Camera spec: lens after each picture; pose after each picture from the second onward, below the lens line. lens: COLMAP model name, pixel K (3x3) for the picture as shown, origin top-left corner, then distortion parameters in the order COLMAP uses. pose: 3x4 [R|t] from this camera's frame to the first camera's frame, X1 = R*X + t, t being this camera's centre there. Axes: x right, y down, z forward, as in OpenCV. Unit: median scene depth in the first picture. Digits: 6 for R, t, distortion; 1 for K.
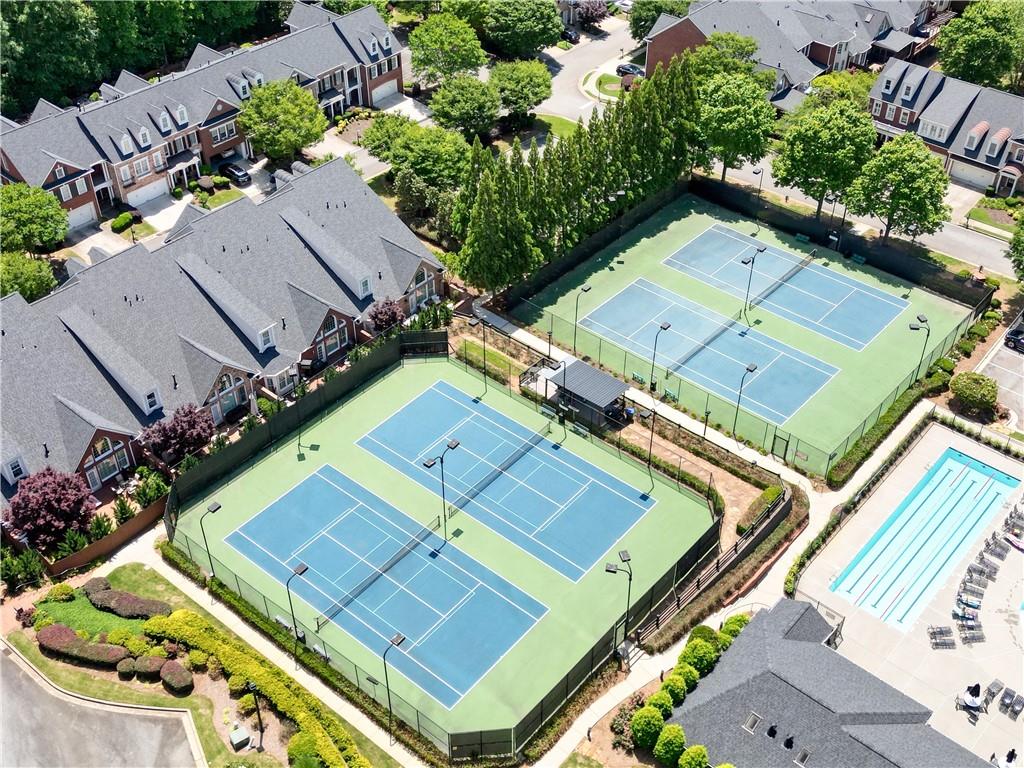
lens RADIAL K [[1133.5, 0, 512.0], [0, 1133.5, 384.0], [0, 0, 1]] dist [0.155623, -0.315605]
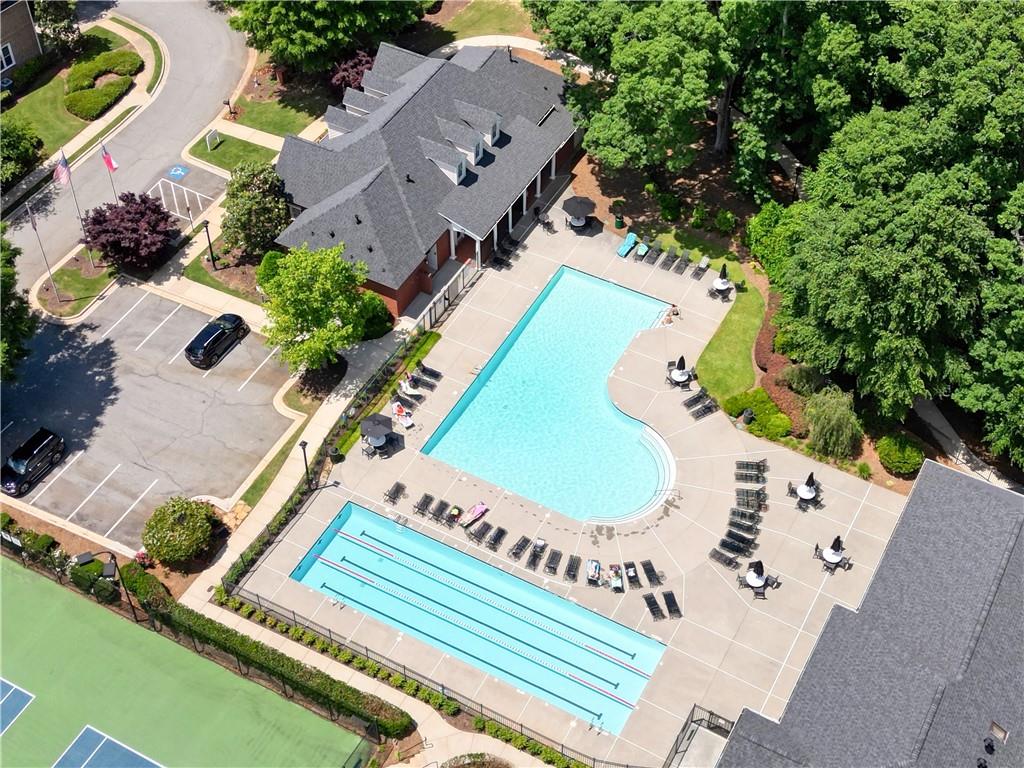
lens RADIAL K [[1421.5, 0, 512.0], [0, 1421.5, 384.0], [0, 0, 1]] dist [0.187984, -0.793165]
pose [[-0.196257, -0.729646, 0.655057, -0.097241], [0.649225, 0.403954, 0.644460, -0.382636], [-0.734841, 0.551759, 0.394426, 0.435143]]
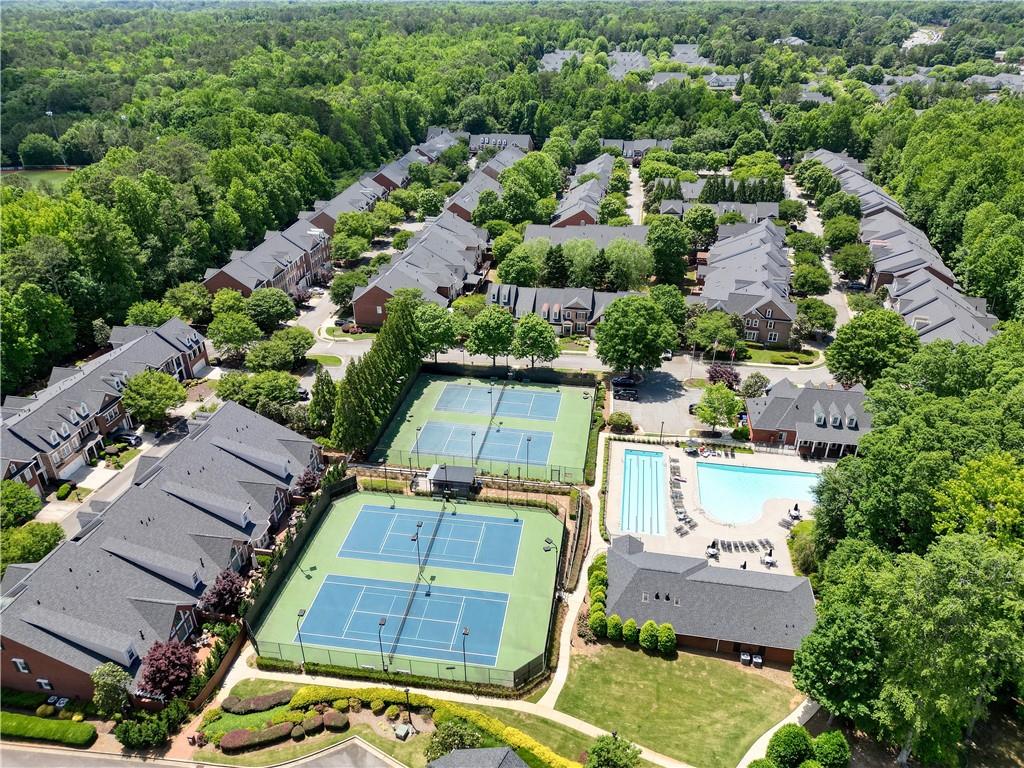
lens RADIAL K [[710.8, 0, 512.0], [0, 710.8, 384.0], [0, 0, 1]] dist [0.079347, -0.058201]
pose [[0.854521, -0.254639, 0.452717, -0.260006], [0.335688, 0.935849, -0.107239, 0.013759], [-0.396368, 0.243609, 0.885182, -0.019891]]
